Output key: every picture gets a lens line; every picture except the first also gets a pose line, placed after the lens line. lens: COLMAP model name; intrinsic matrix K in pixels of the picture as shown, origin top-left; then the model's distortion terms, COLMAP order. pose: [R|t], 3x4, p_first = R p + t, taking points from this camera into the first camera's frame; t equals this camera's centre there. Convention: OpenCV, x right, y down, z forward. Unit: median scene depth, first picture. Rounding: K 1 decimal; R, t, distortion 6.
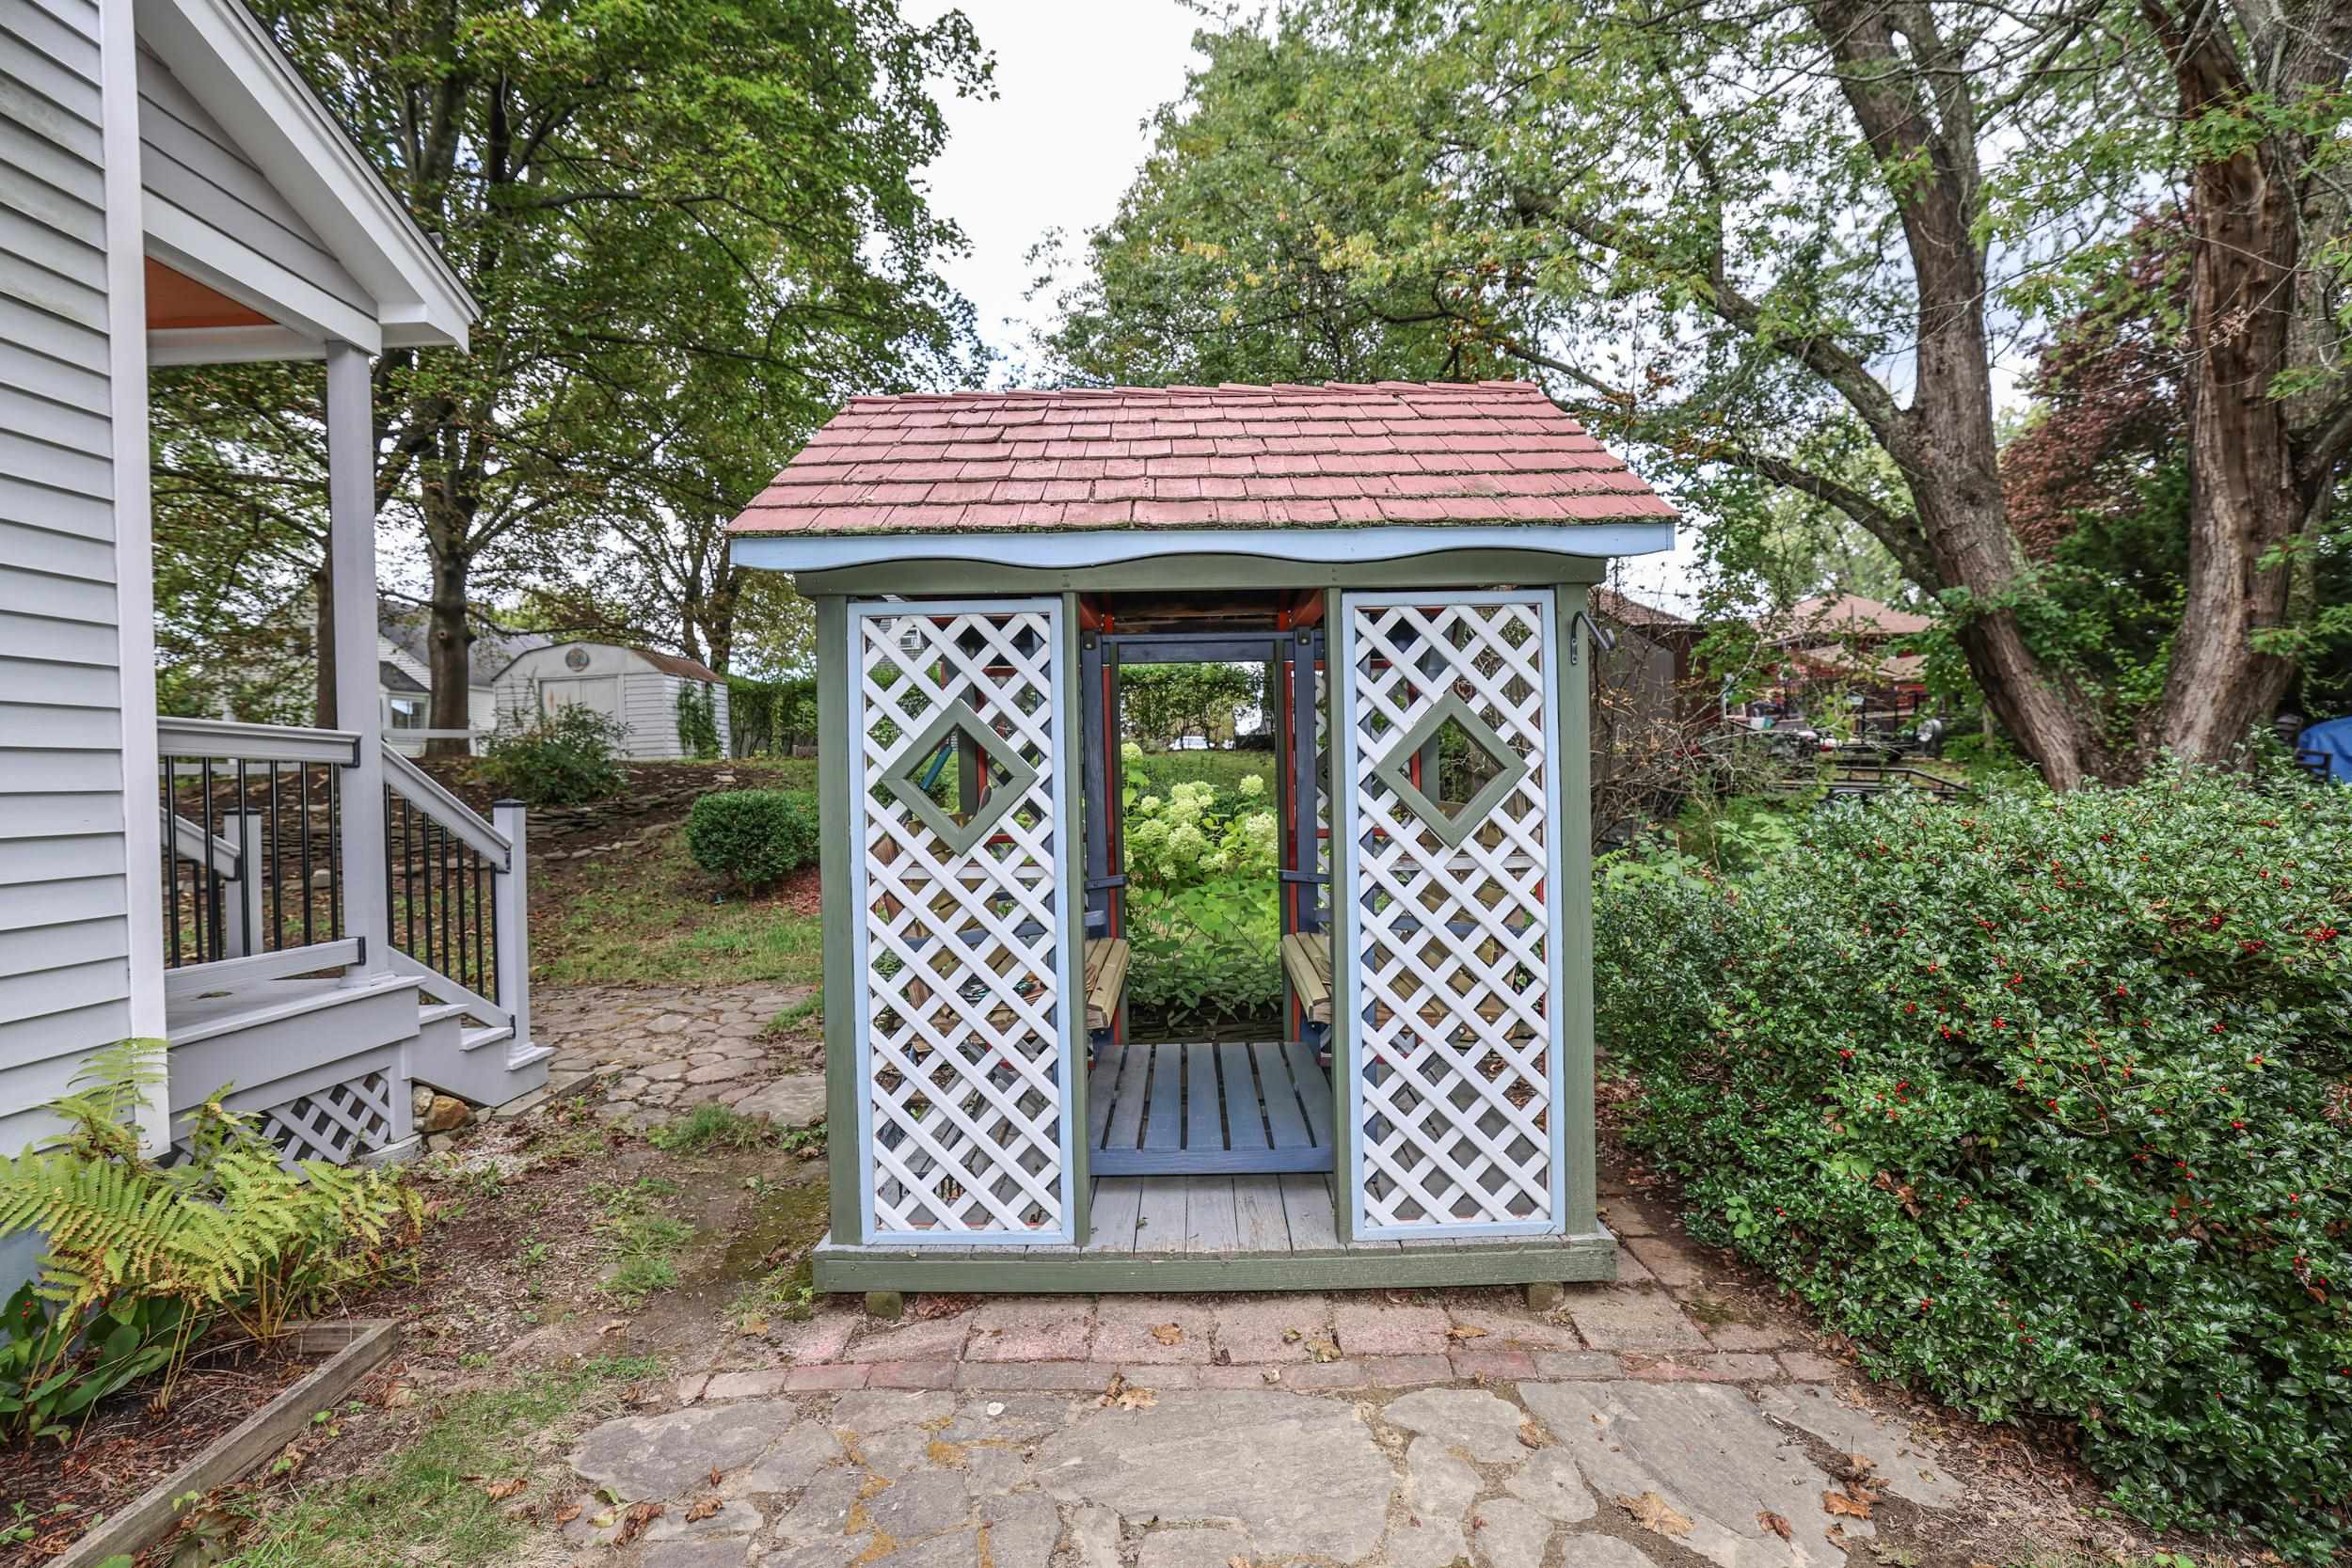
lens RADIAL K [[1050.5, 0, 1190.7], [0, 1050.5, 782.9], [0, 0, 1]] dist [-0.029325, 0.001159]
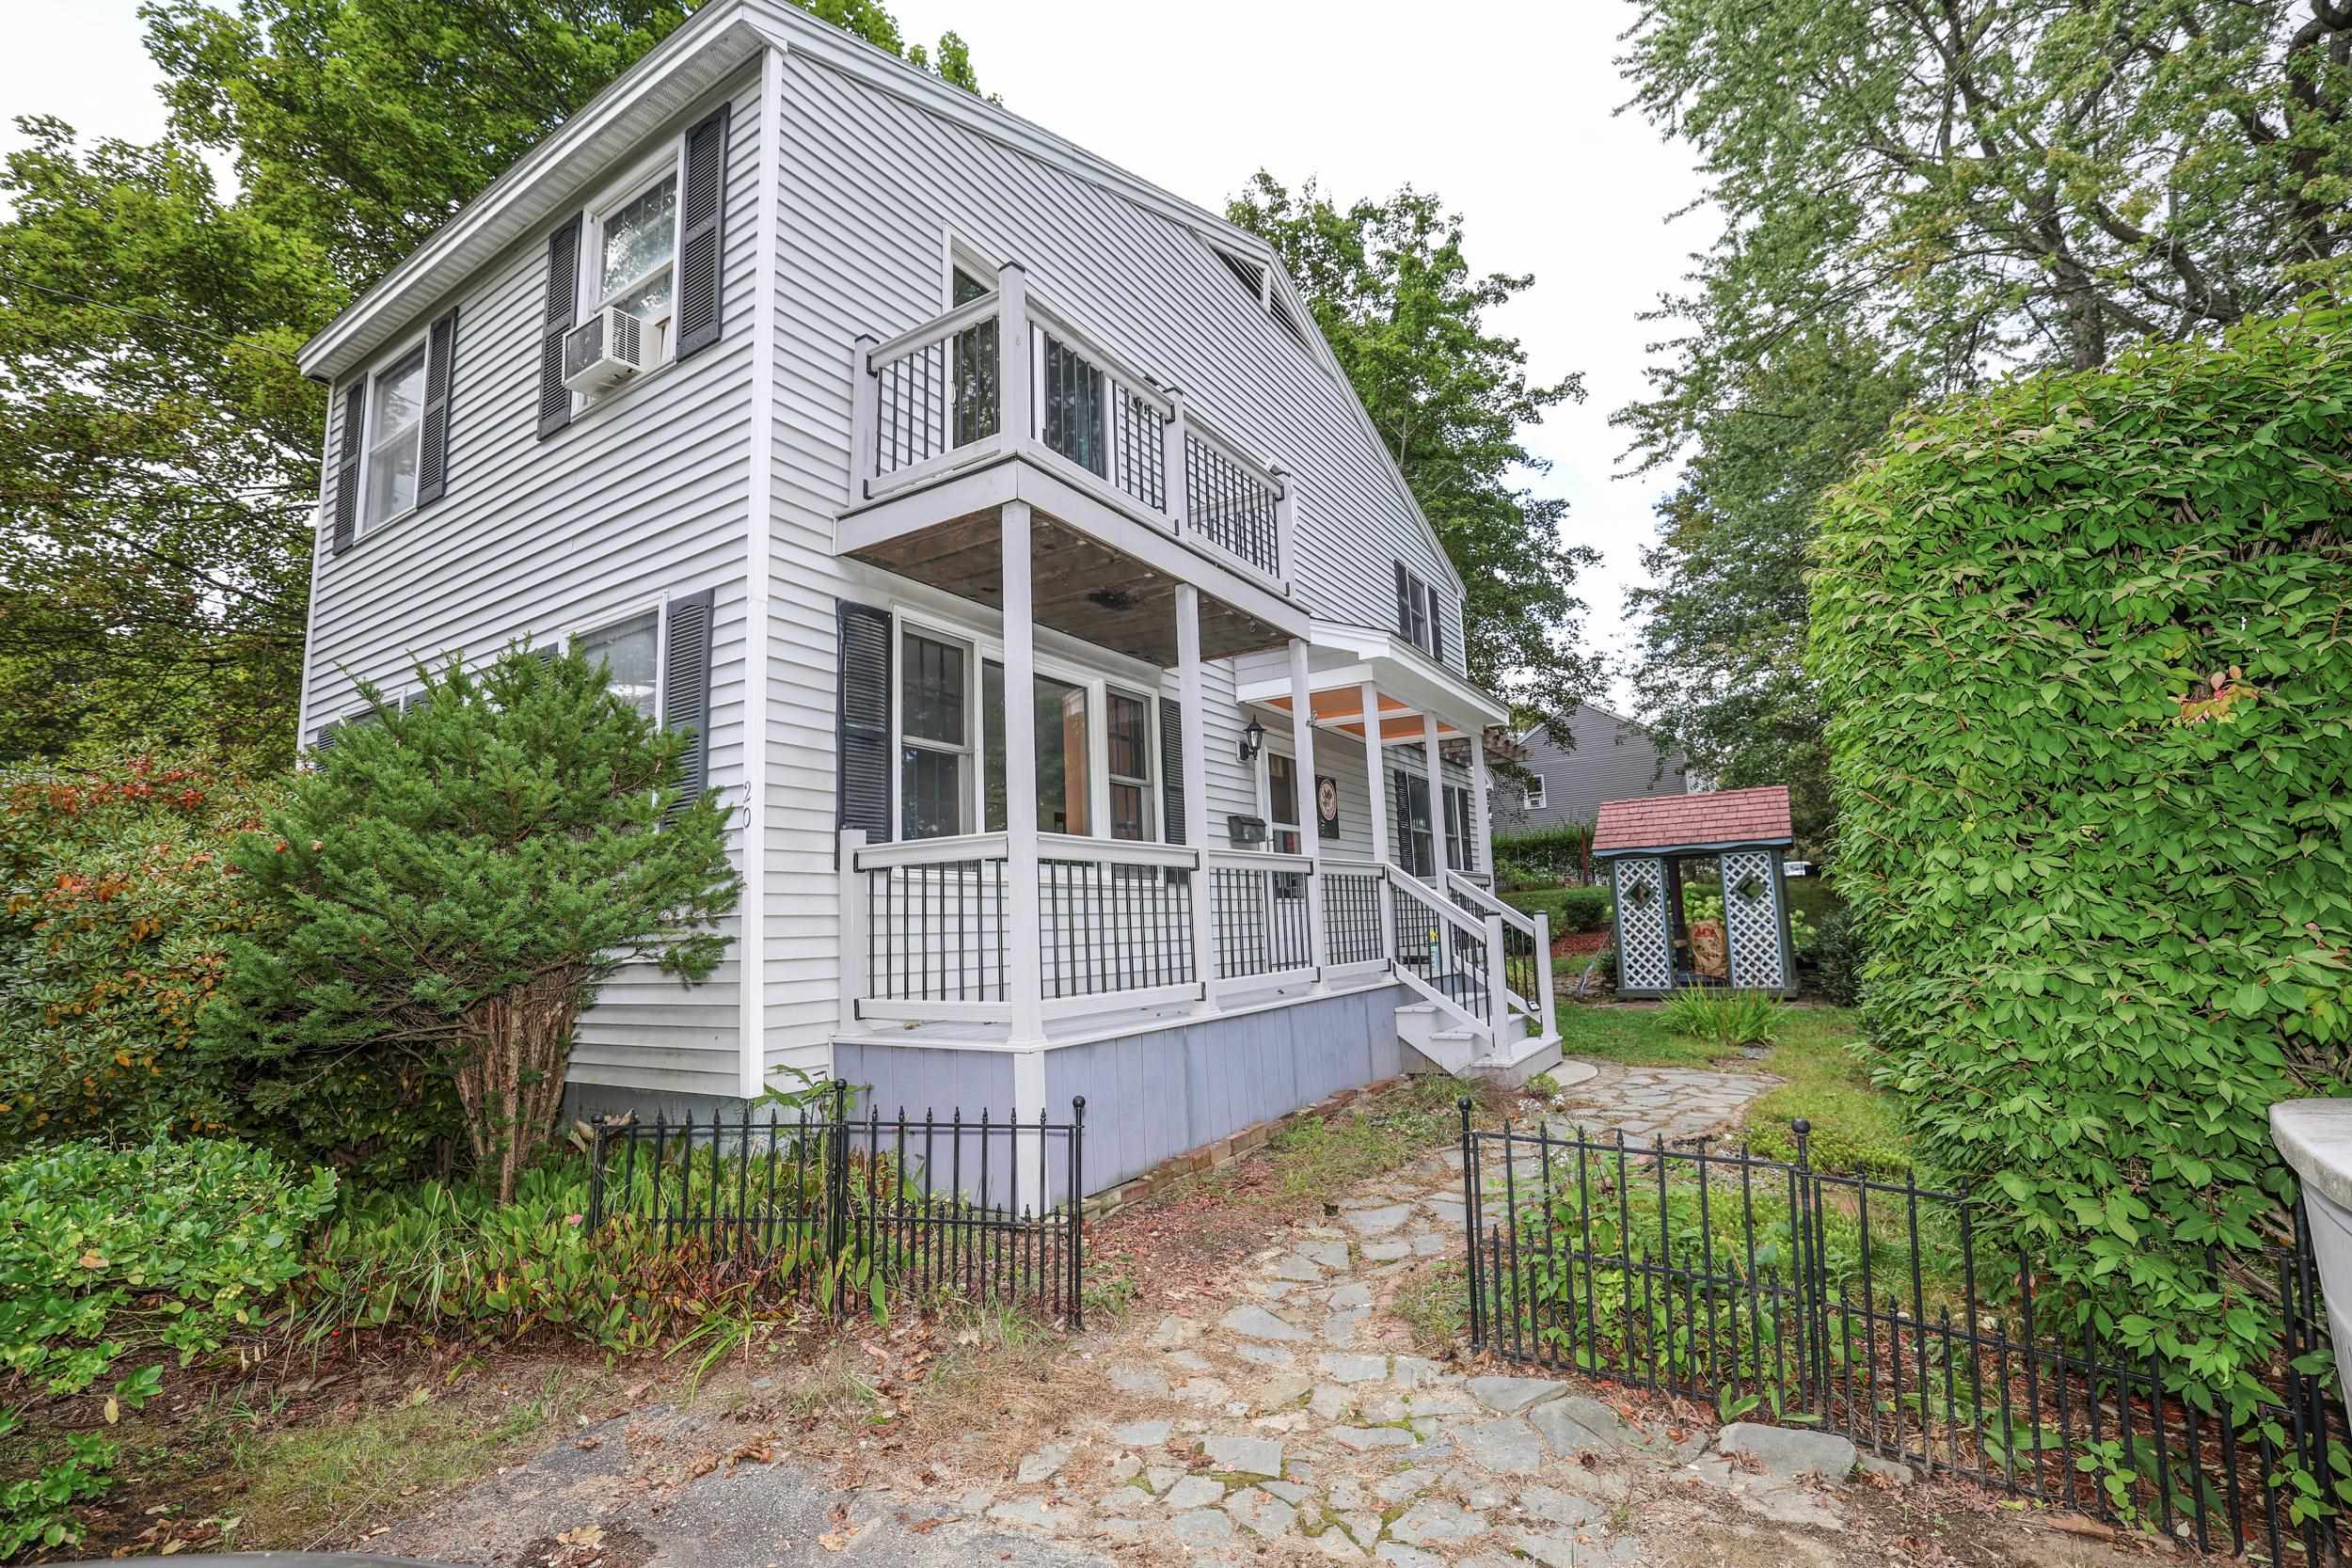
lens RADIAL K [[1050.5, 0, 1190.7], [0, 1050.5, 782.9], [0, 0, 1]] dist [-0.029325, 0.001159]
pose [[0.848585, -0.082990, -0.522510, 0.605154], [0.015099, 0.991017, -0.132881, 0.099961], [0.528844, 0.104872, 0.842215, -4.367134]]
